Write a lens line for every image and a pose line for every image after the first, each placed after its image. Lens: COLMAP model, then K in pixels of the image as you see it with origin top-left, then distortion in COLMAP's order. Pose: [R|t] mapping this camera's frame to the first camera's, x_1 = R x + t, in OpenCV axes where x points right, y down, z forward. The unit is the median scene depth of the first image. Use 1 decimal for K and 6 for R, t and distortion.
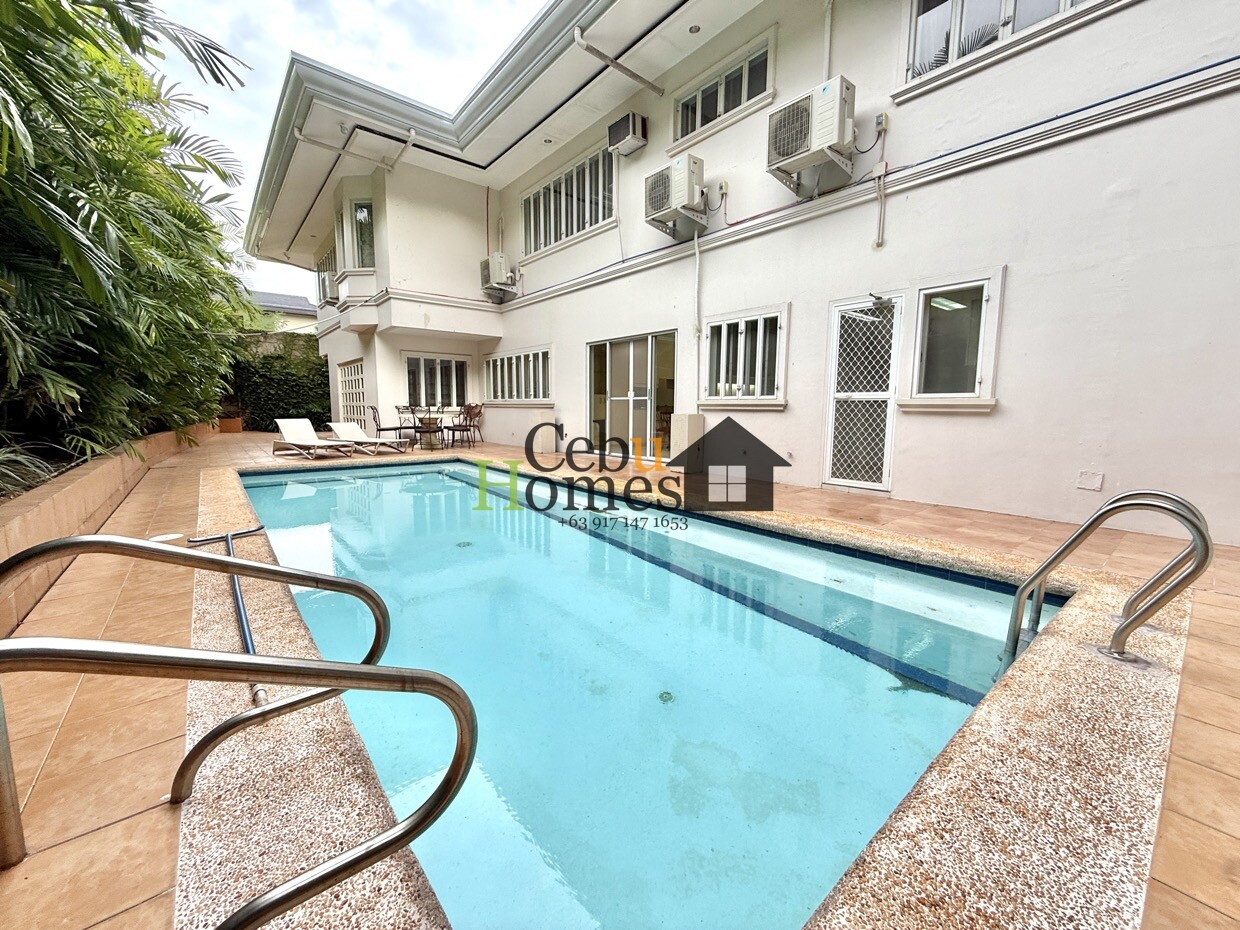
lens RADIAL K [[494.7, 0, 614.4], [0, 494.7, 467.4], [0, 0, 1]] dist [-0.000640, -0.000101]
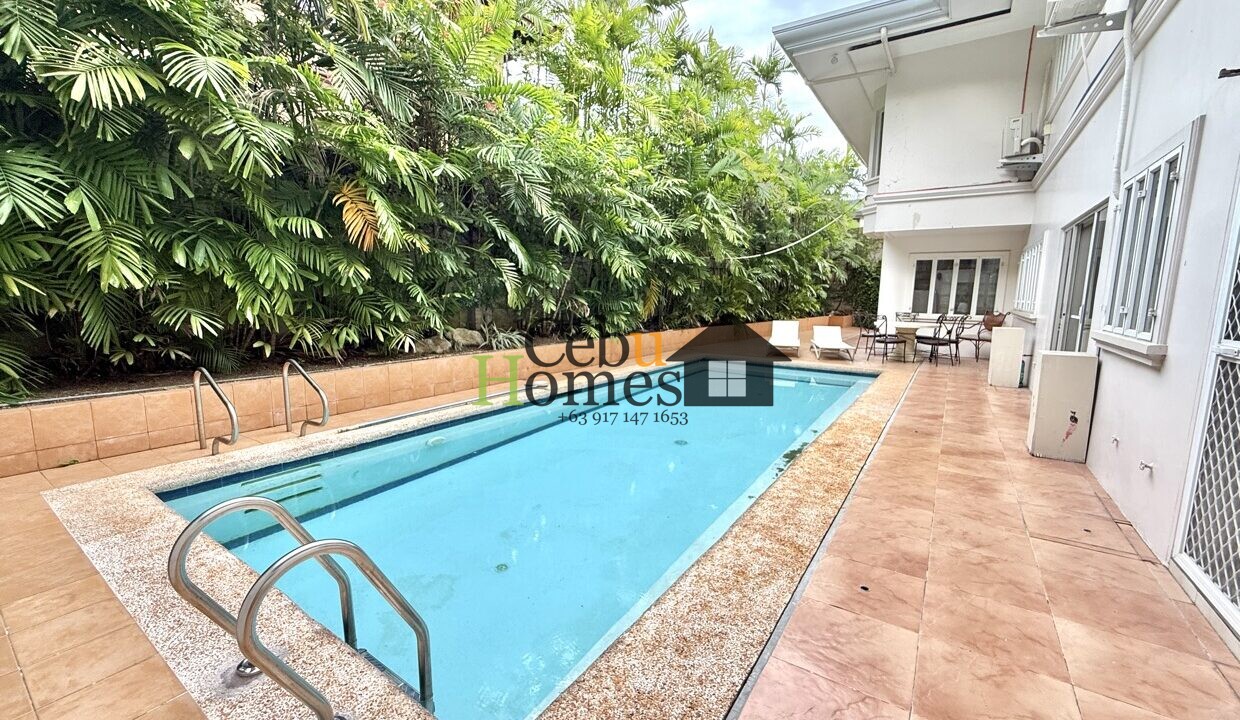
lens RADIAL K [[495.8, 0, 615.7], [0, 495.8, 360.3], [0, 0, 1]] dist [-0.002075, -0.000141]
pose [[0.283608, 0.127284, -0.950455, 0.402861], [-0.126465, 0.987459, 0.094503, -0.069231], [0.950564, 0.093398, 0.296149, 0.264494]]
